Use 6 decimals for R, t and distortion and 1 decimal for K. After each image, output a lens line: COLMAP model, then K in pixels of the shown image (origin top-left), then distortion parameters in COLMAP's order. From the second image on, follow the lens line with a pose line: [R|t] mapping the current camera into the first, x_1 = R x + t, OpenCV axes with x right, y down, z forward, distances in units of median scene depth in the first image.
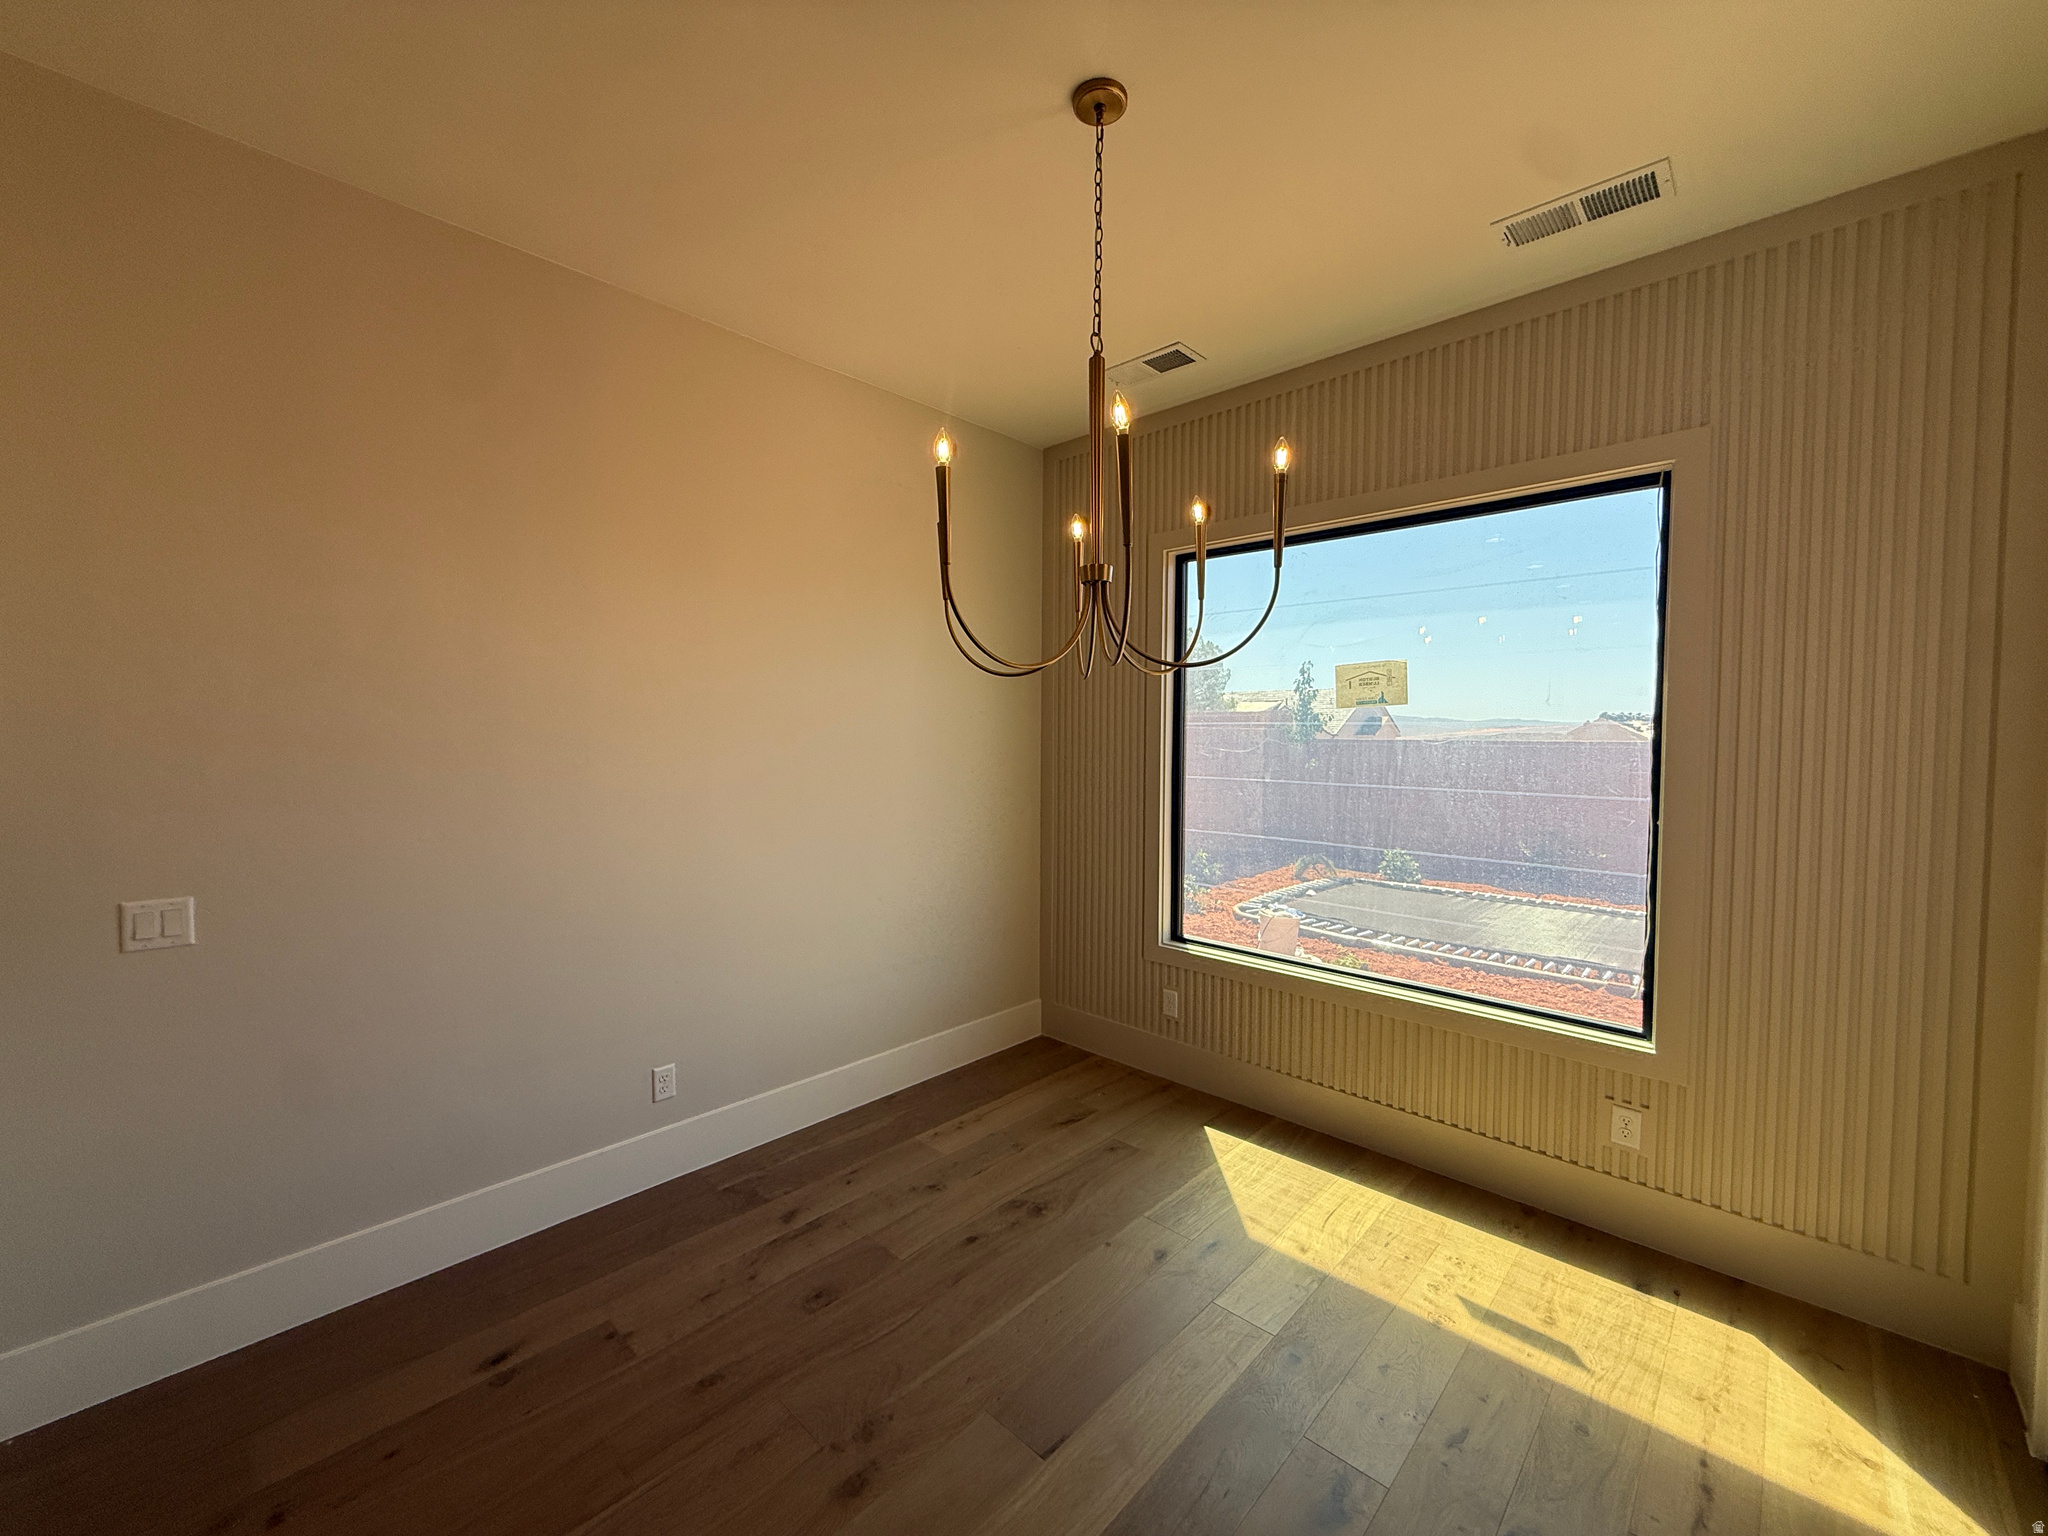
lens RADIAL K [[826.4, 0, 1024.0], [0, 826.4, 768.0], [0, 0, 1]] dist [-0.066941, 0.043228]
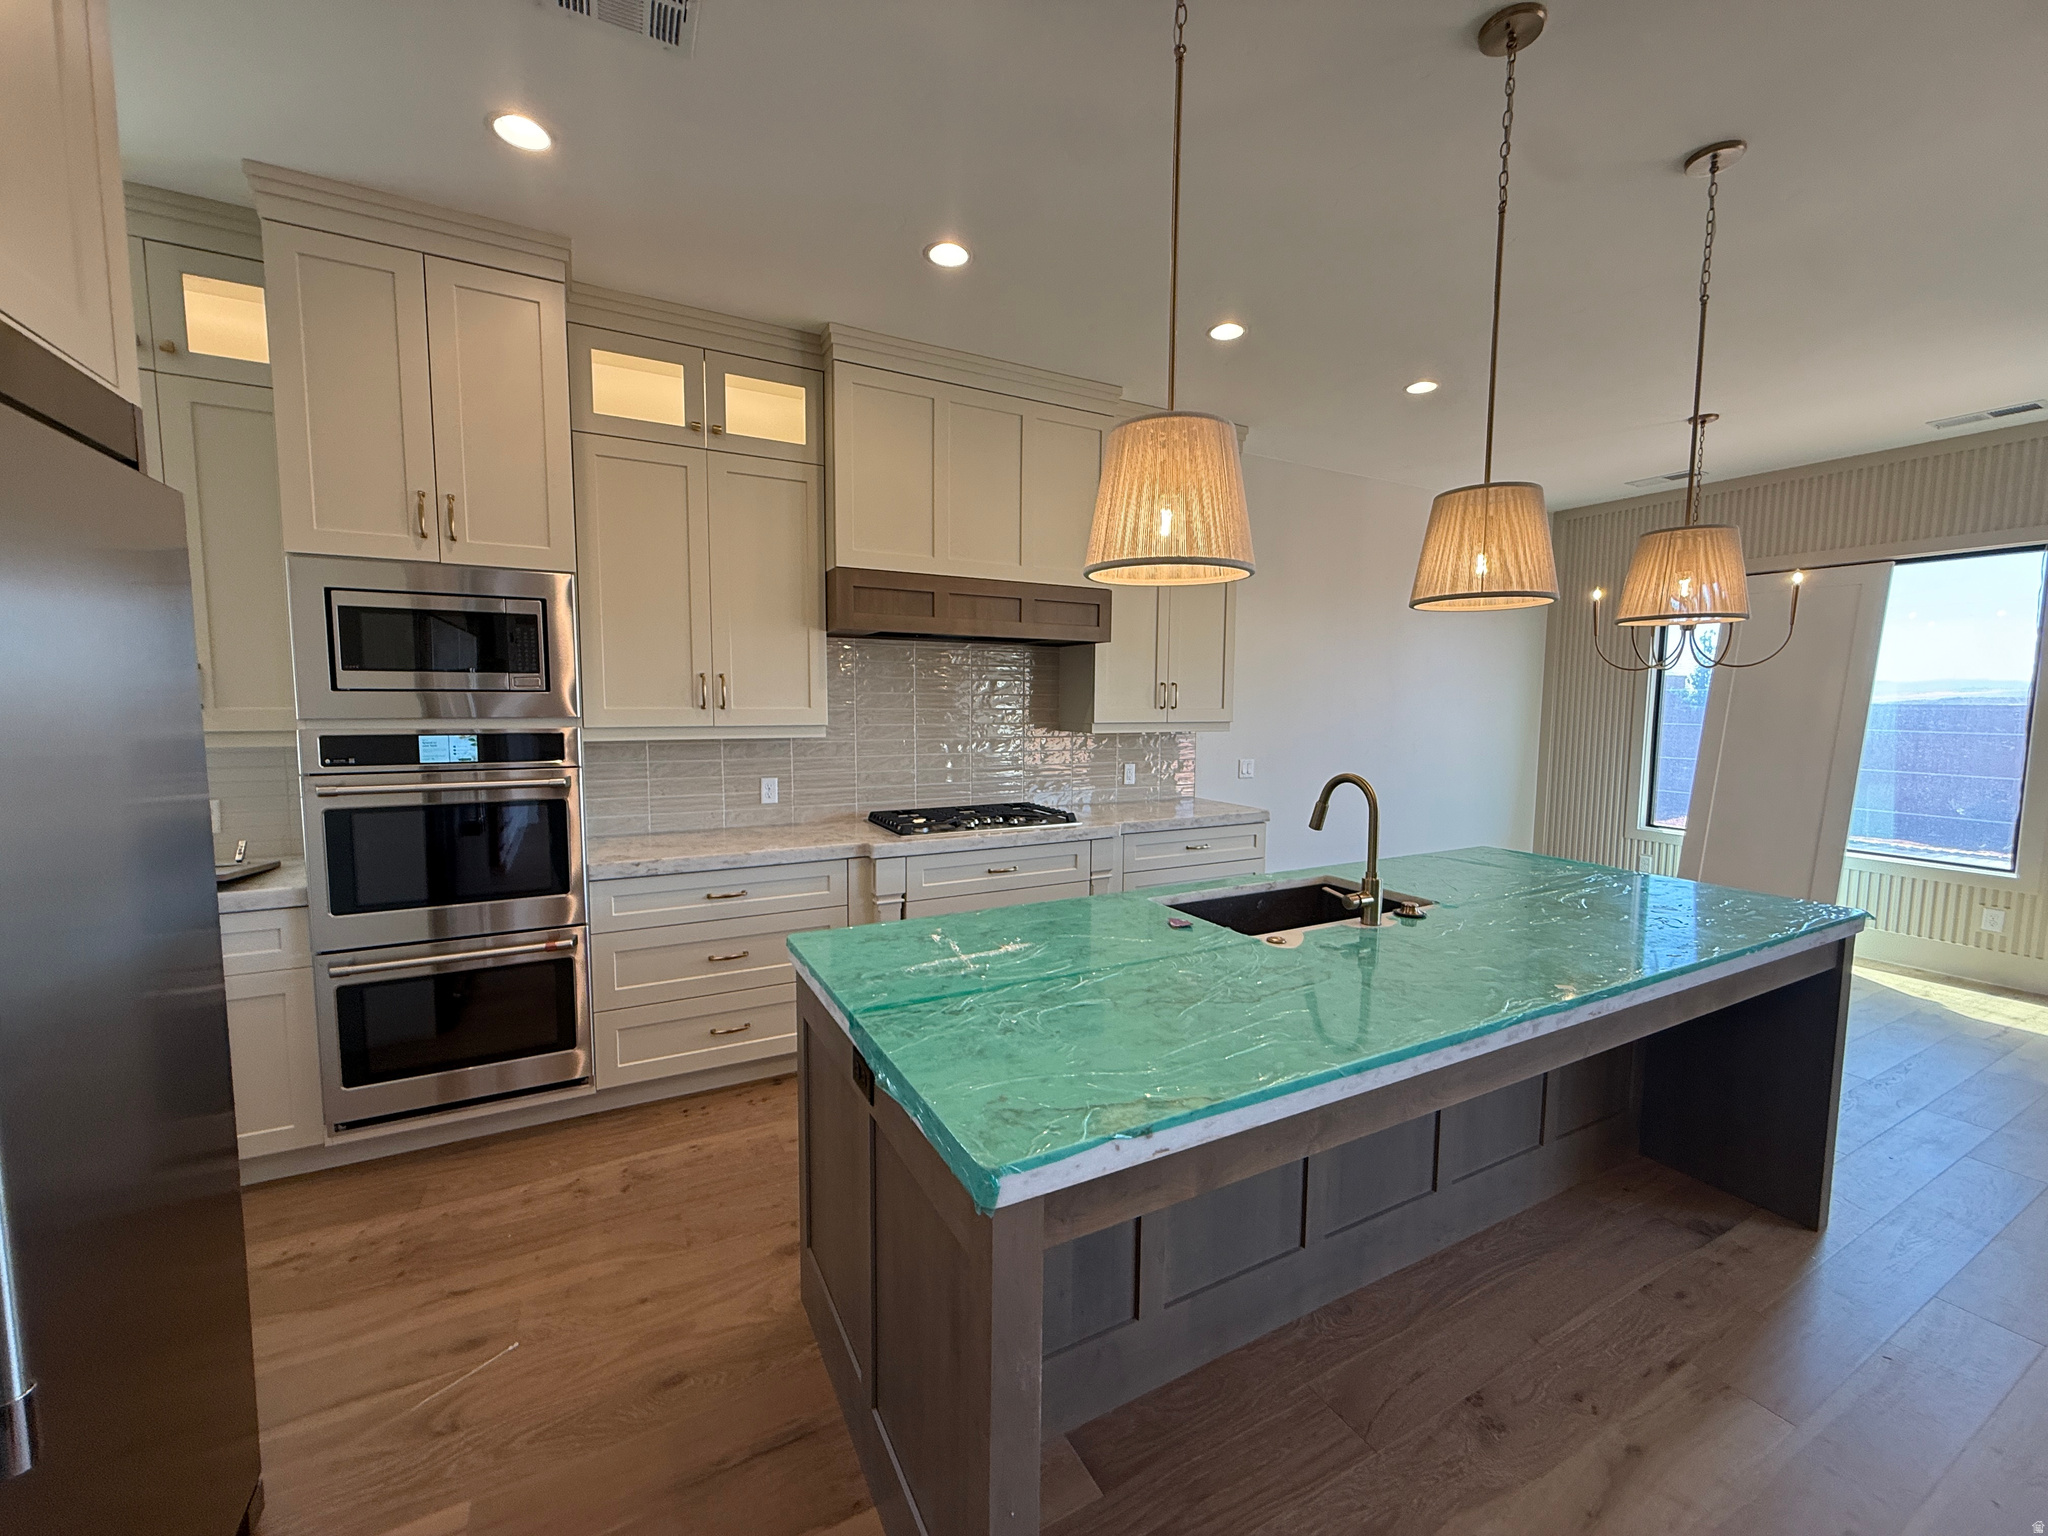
lens RADIAL K [[818.0, 0, 1026.0], [0, 818.0, 770.5], [0, 0, 1]] dist [-0.002458, 0.000070]
pose [[0.947134, 0.033312, -0.319104, -0.709789], [-0.017704, 0.998506, 0.051689, 0.061274], [0.320350, -0.043307, 0.946309, -1.370023]]
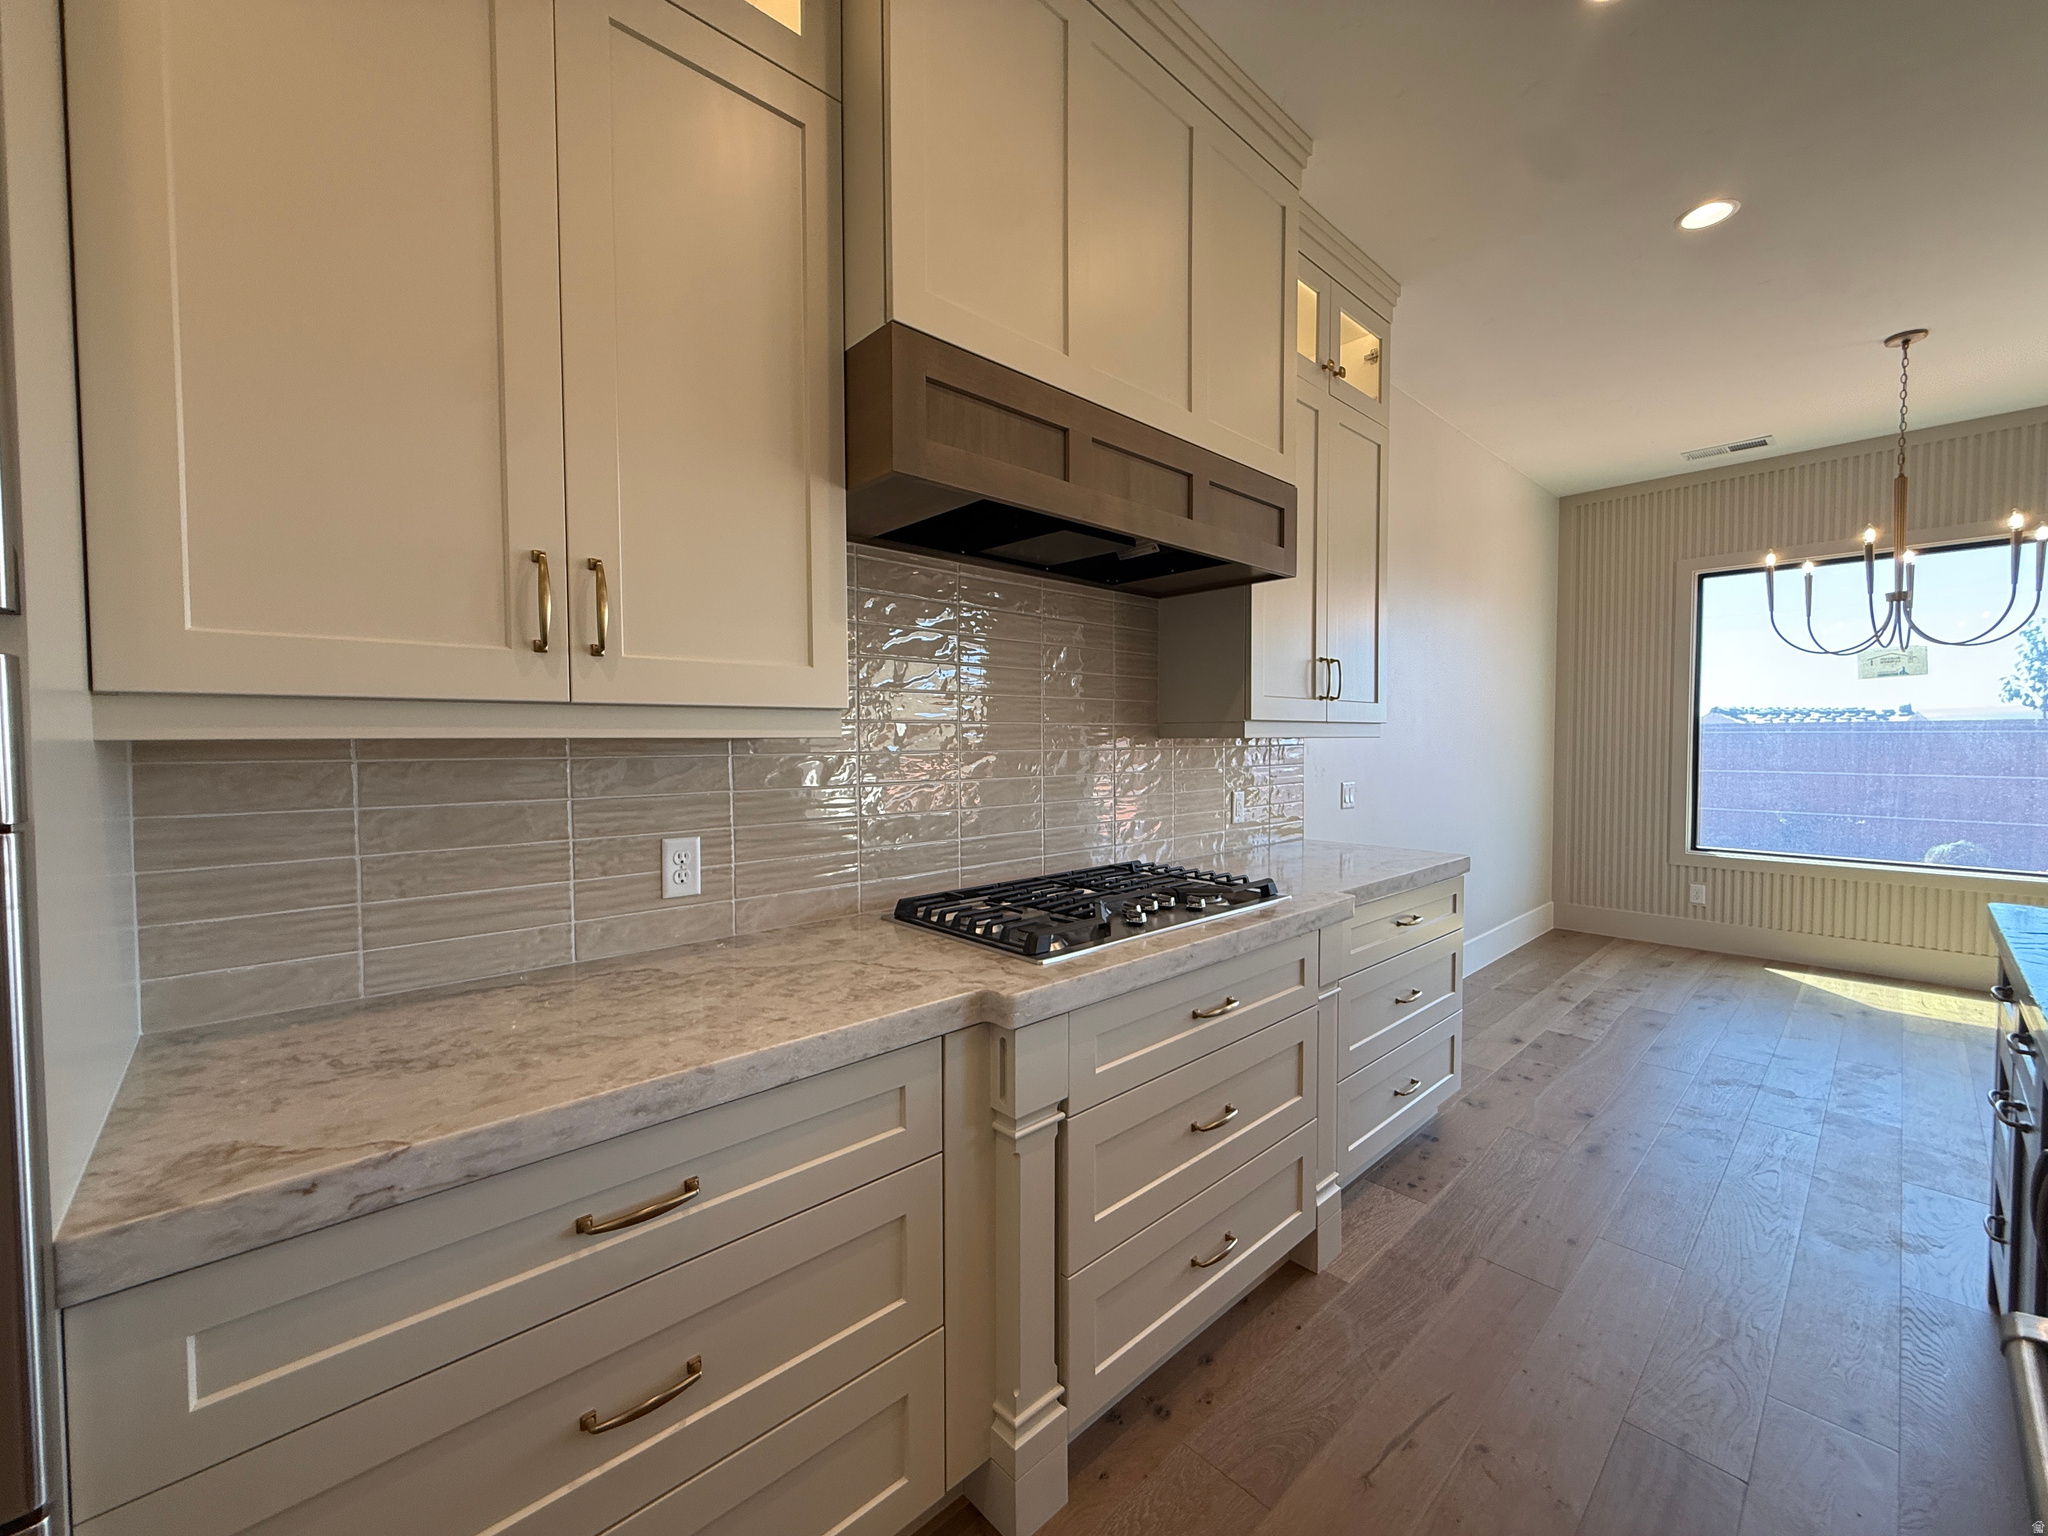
lens RADIAL K [[812.5, 0, 1008.7], [0, 812.5, 766.7], [0, 0, 1]] dist [-0.000965, 0.008851]
pose [[0.996756, -0.004541, -0.080359, -1.325284], [0.004106, 0.999976, -0.005578, 0.109372], [0.080383, 0.005229, 0.996750, -0.724765]]
